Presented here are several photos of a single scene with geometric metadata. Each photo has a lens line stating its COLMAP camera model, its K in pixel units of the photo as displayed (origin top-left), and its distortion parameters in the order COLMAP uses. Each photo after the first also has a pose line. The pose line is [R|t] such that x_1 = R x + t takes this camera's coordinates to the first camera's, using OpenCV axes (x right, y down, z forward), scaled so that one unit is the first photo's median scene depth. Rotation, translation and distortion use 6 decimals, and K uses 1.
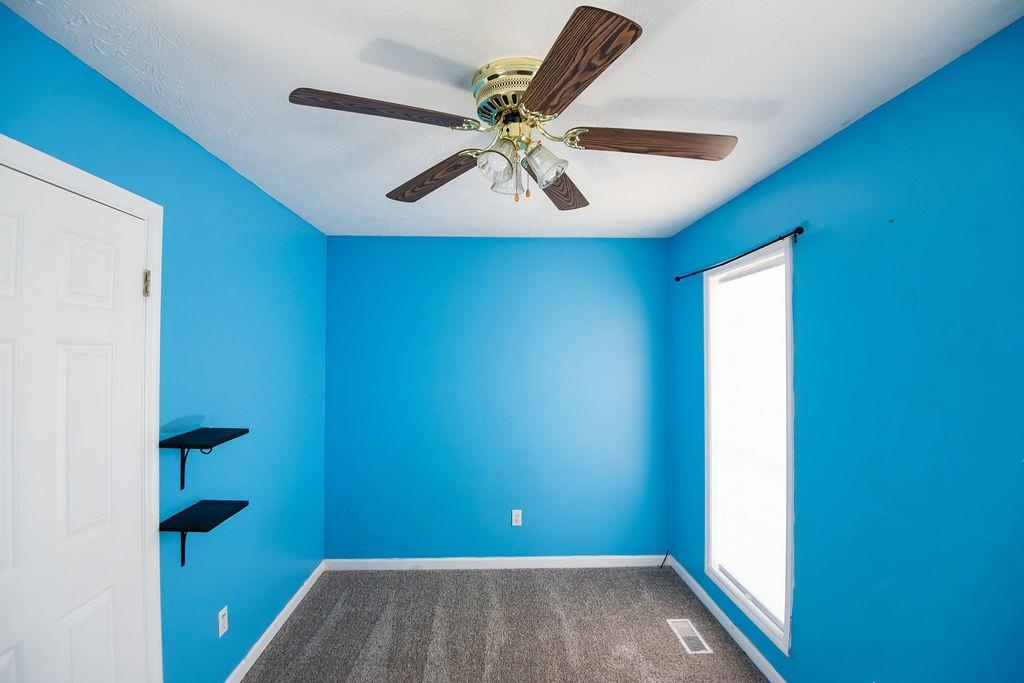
lens RADIAL K [[466.7, 0, 512.4], [0, 466.7, 340.1], [0, 0, 1]] dist [-0.041171, -0.003919]
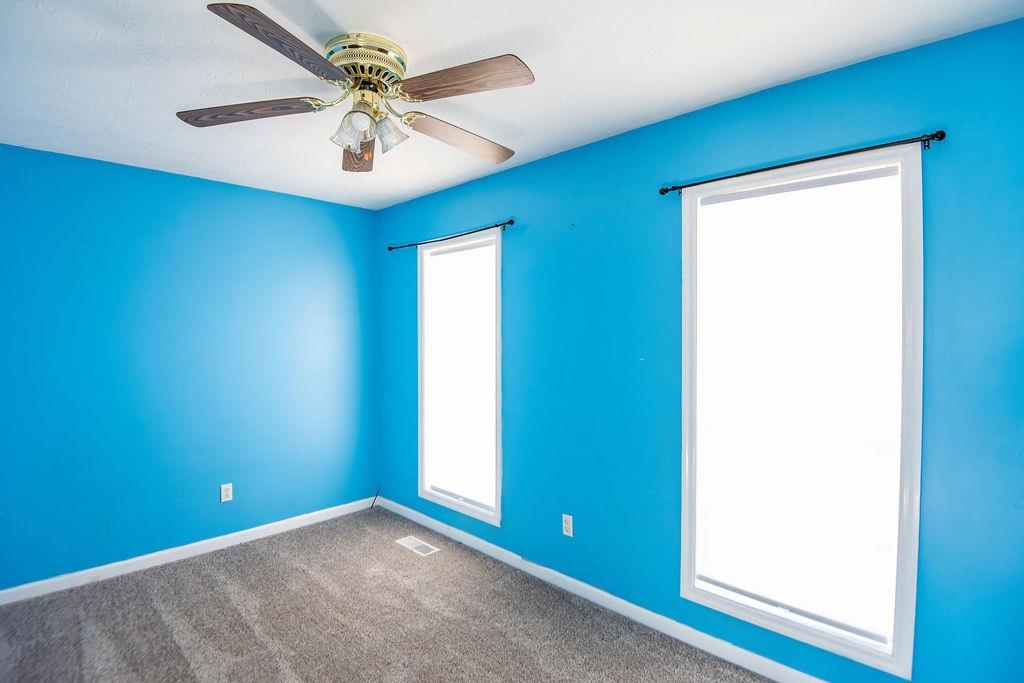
lens RADIAL K [[466.7, 0, 512.8], [0, 466.7, 334.3], [0, 0, 1]] dist [-0.041171, -0.003919]
pose [[0.728292, -0.010074, 0.685193, -0.257496], [-0.016274, 0.999356, 0.031991, 0.043114], [-0.685074, -0.034450, 0.727659, -0.046048]]
